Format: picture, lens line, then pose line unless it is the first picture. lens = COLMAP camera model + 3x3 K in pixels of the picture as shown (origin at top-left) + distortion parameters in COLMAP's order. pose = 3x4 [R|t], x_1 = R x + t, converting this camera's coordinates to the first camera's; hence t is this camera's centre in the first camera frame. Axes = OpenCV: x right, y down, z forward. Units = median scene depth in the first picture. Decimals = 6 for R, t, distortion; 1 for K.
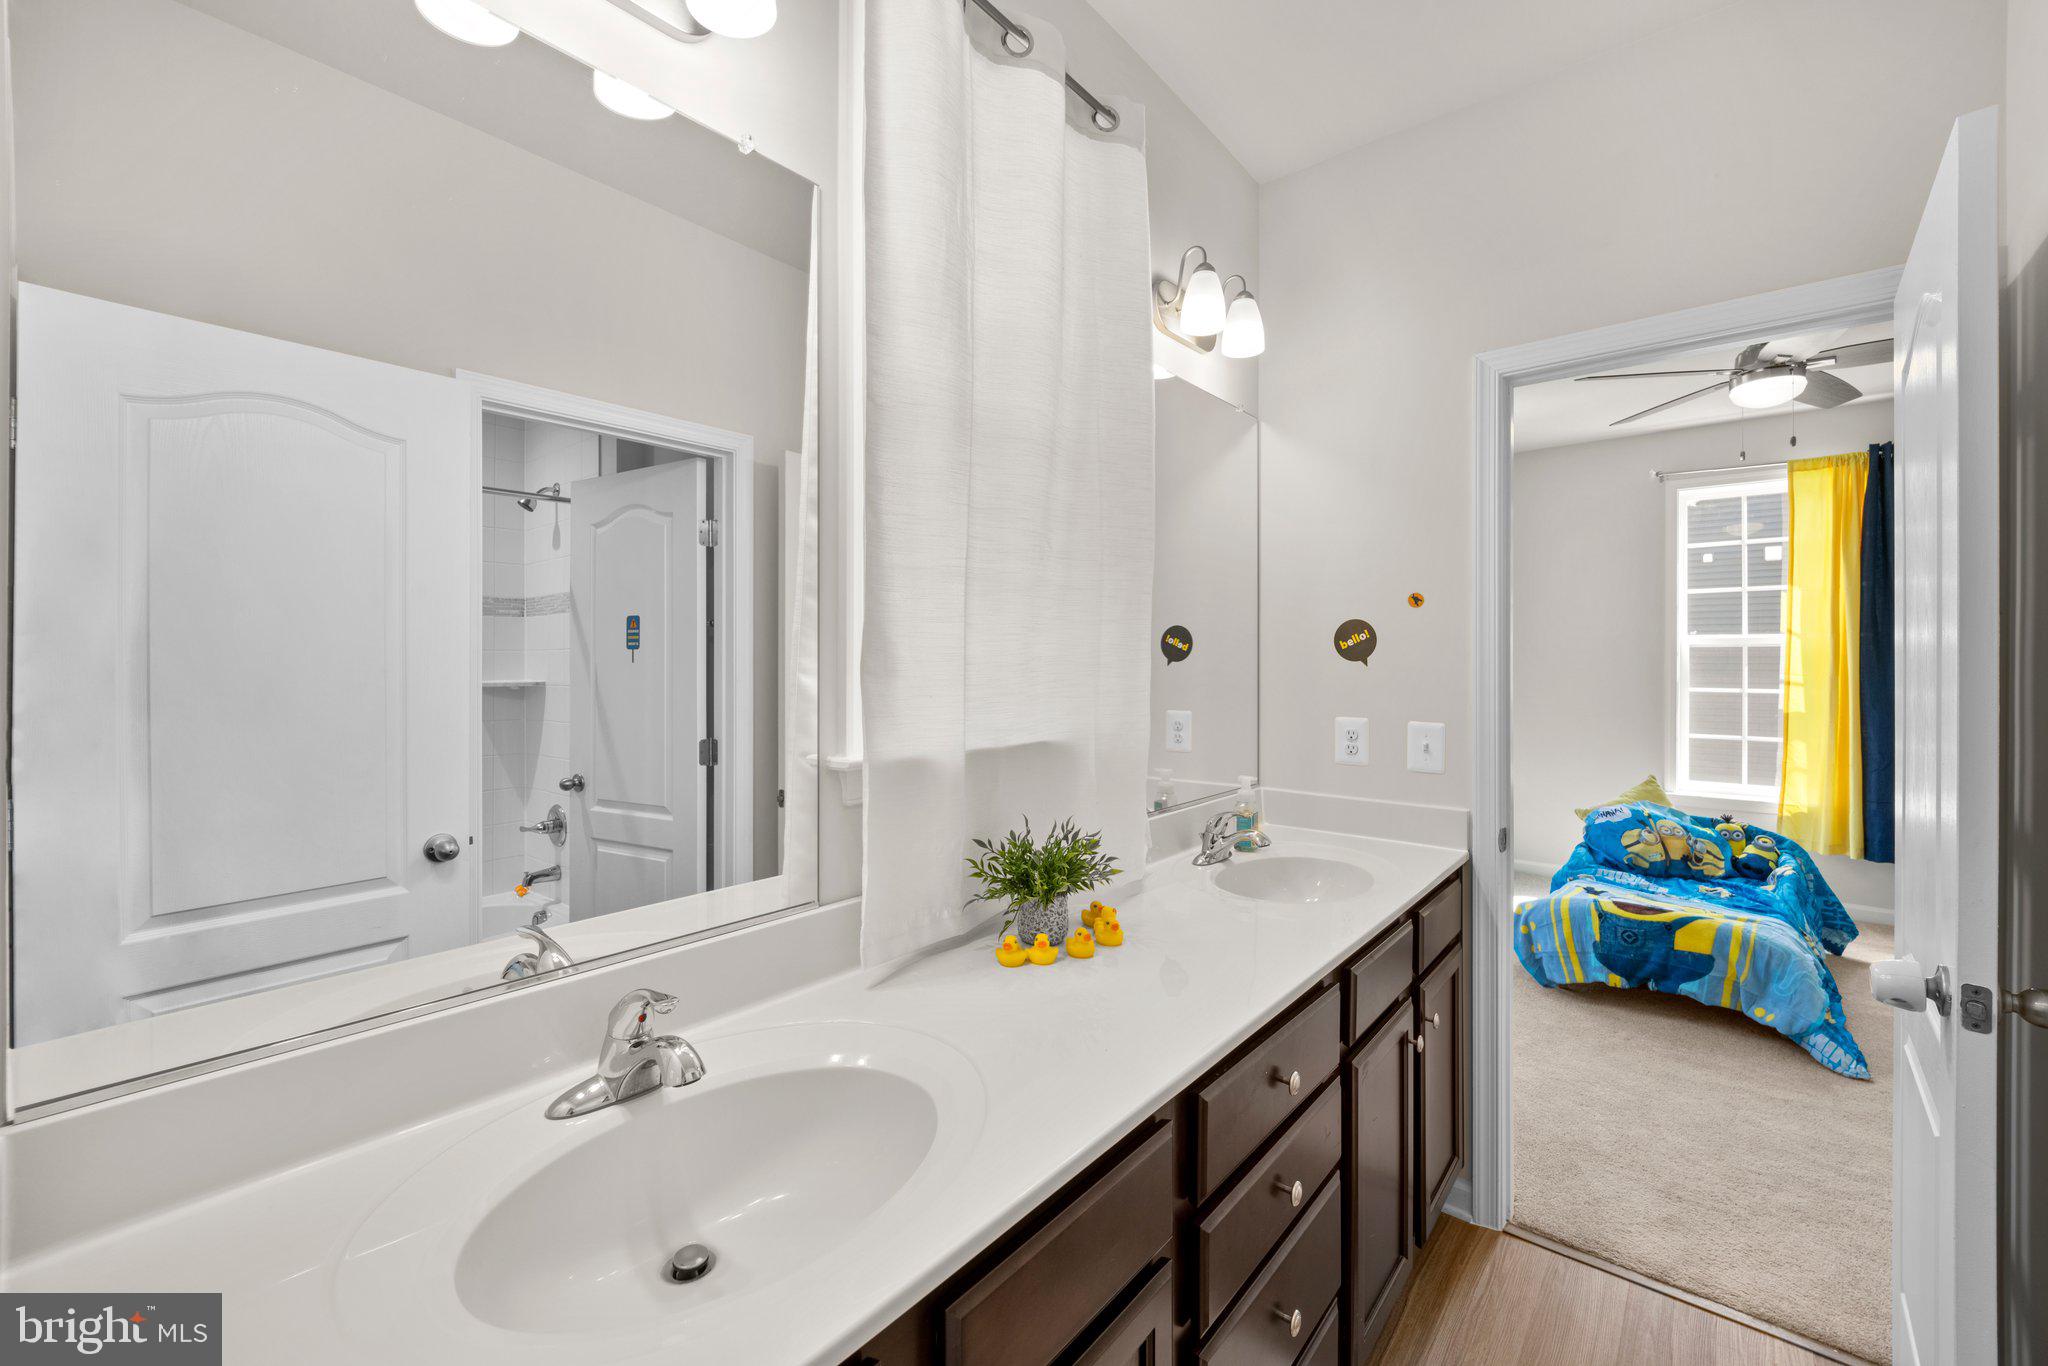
lens RADIAL K [[820.0, 0, 1030.6], [0, 820.0, 671.3], [0, 0, 1]] dist [-0.000608, -0.000171]
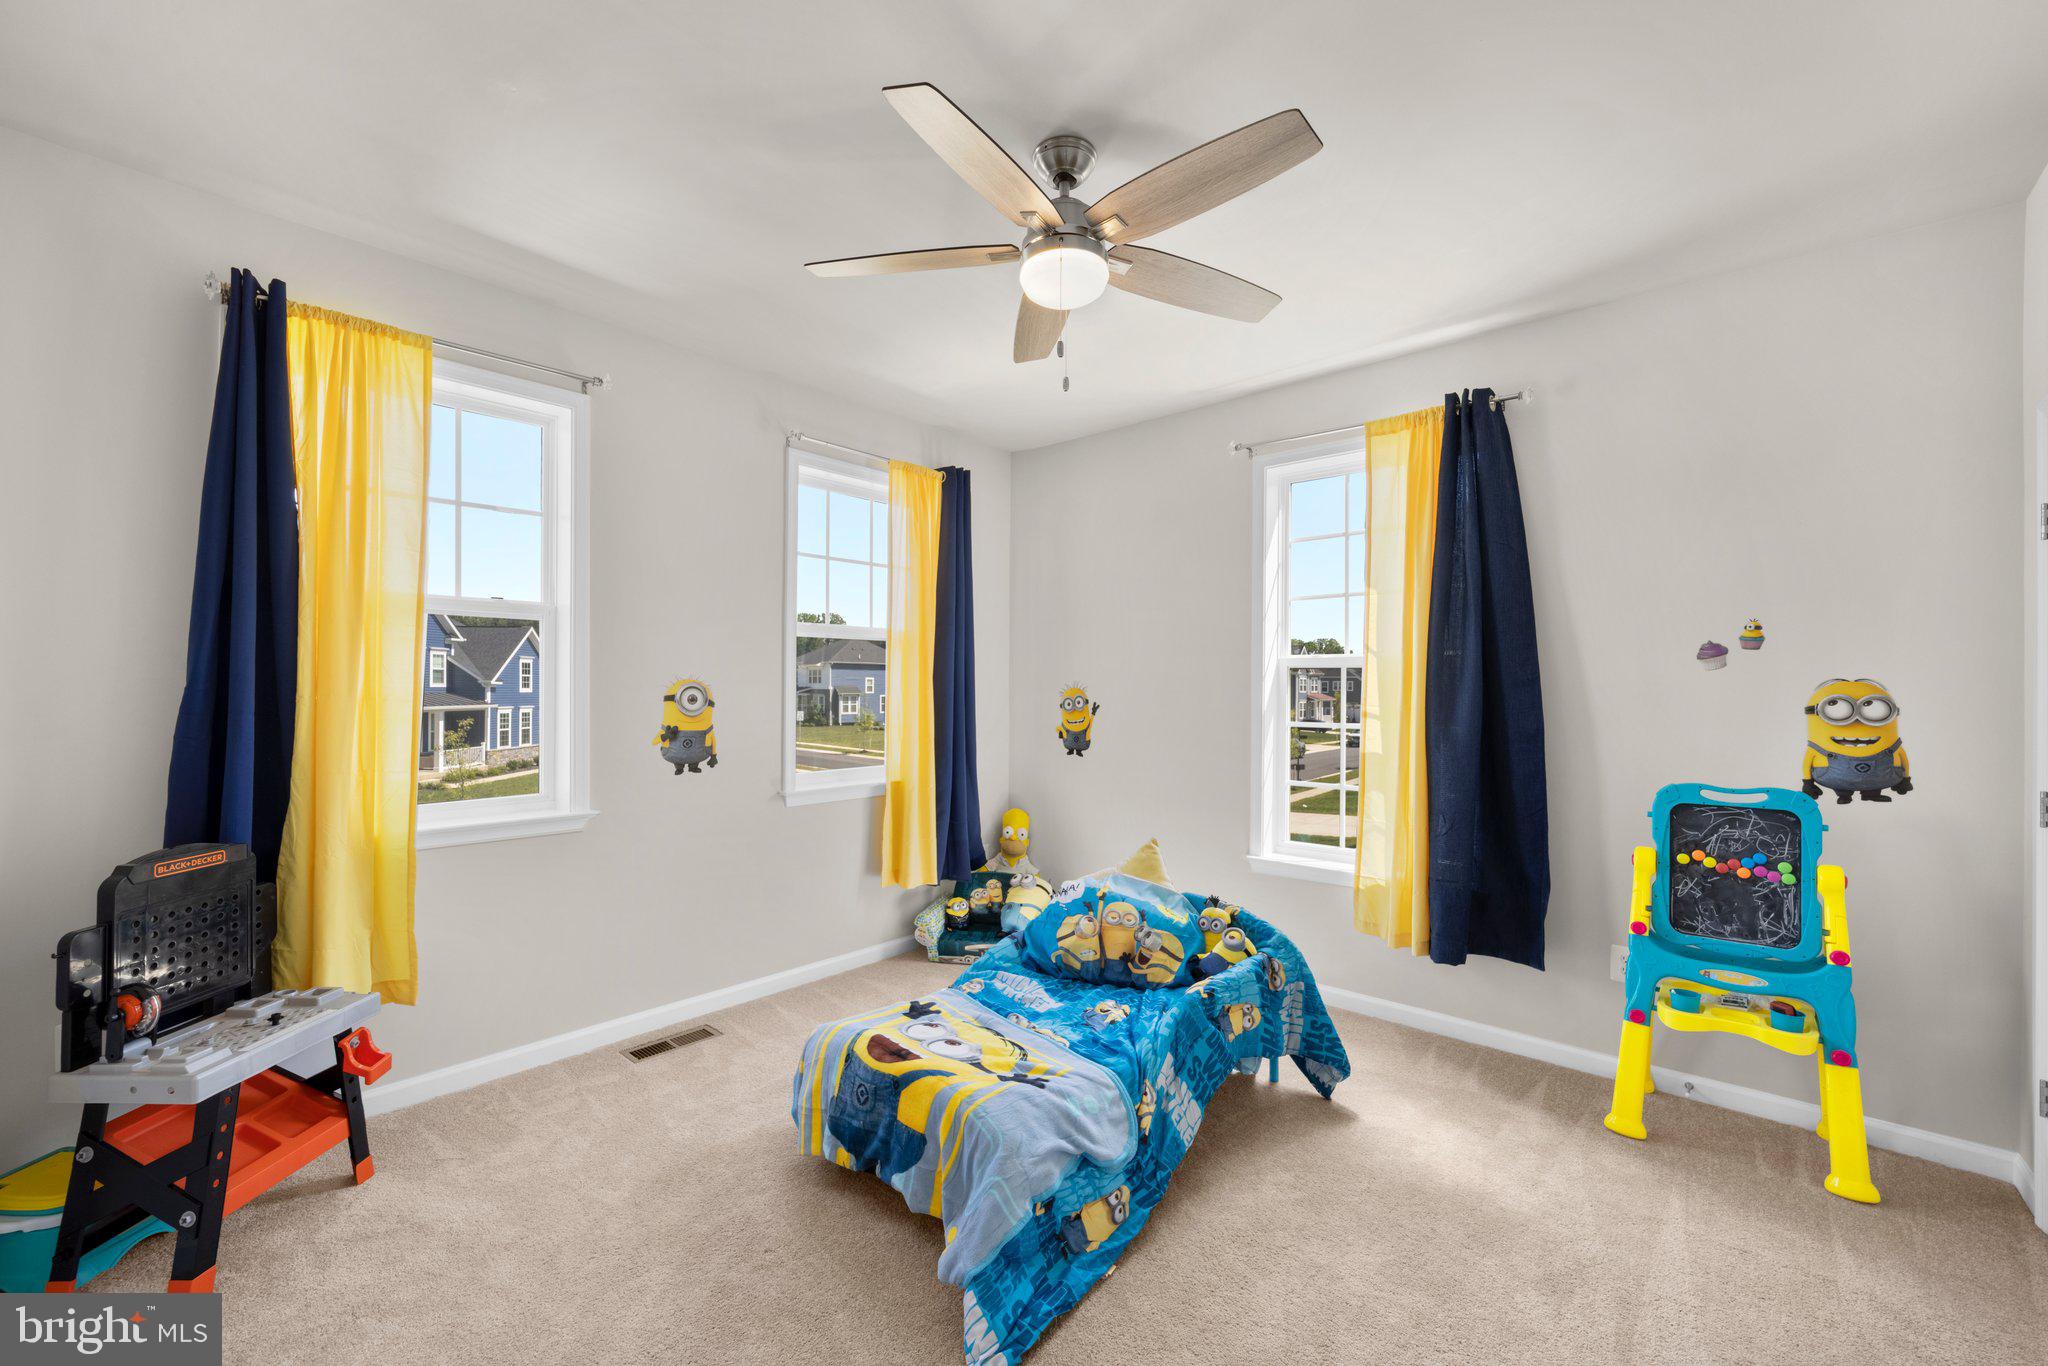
lens RADIAL K [[808.9, 0, 1024.0], [0, 808.9, 683.0], [0, 0, 1]] dist [0.013527, -0.000011]
pose [[0.998654, -0.005625, -0.051552, 0.742197], [0.005082, 0.999930, -0.010656, -0.010330], [0.051608, 0.010379, 0.998613, 0.266869]]
